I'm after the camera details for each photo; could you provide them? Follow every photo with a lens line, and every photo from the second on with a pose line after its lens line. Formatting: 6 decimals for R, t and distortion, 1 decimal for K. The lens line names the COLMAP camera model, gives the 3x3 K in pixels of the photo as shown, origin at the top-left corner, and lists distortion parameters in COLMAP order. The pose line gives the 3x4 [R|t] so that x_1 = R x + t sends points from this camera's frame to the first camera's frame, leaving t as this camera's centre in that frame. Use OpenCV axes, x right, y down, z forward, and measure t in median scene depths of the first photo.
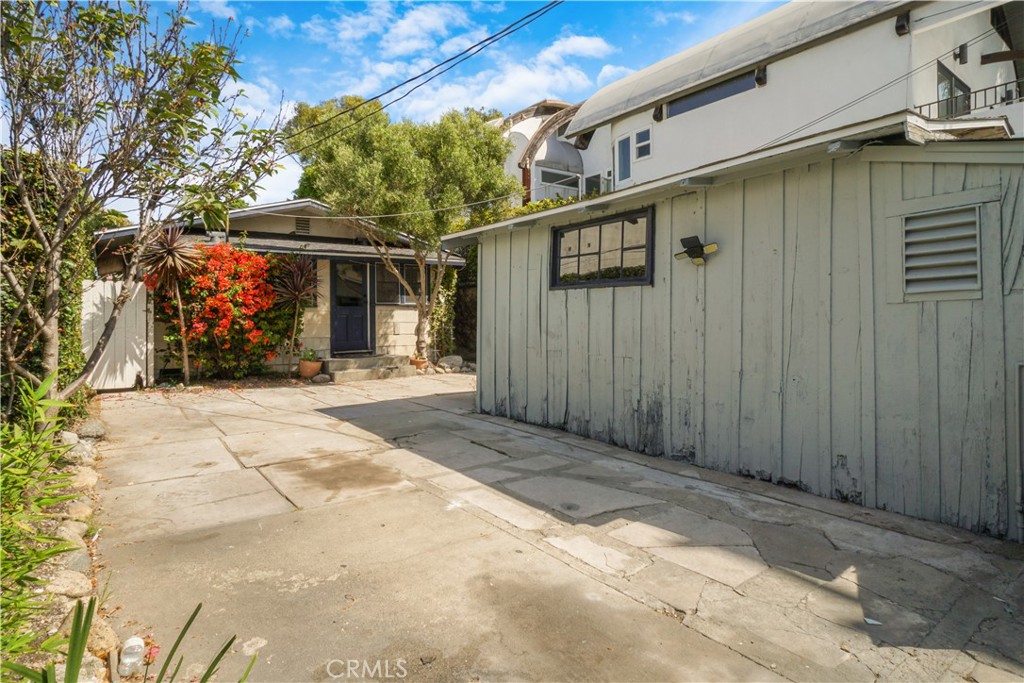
lens RADIAL K [[556.4, 0, 512.0], [0, 556.4, 341.5], [0, 0, 1]] dist [-0.024848, 0.000661]
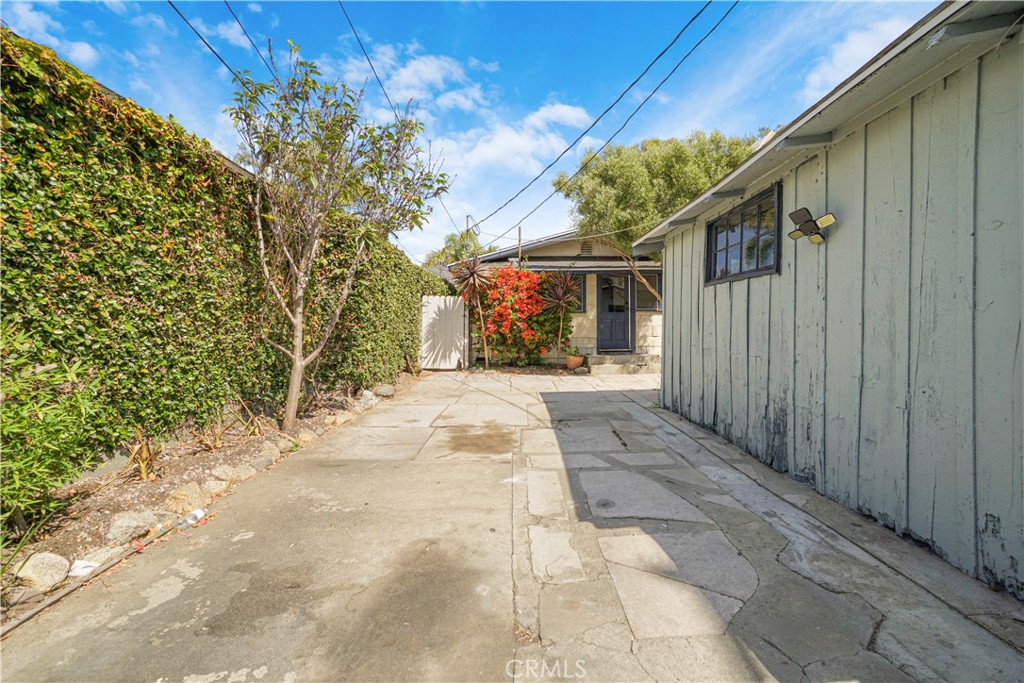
lens RADIAL K [[463.6, 0, 514.5], [0, 463.6, 336.0], [0, 0, 1]] dist [-0.062078, 0.024410]
pose [[0.818067, 0.015454, -0.574916, 0.339179], [-0.026689, 0.999582, -0.011107, 0.015533], [0.574504, 0.024430, 0.818137, 0.198564]]
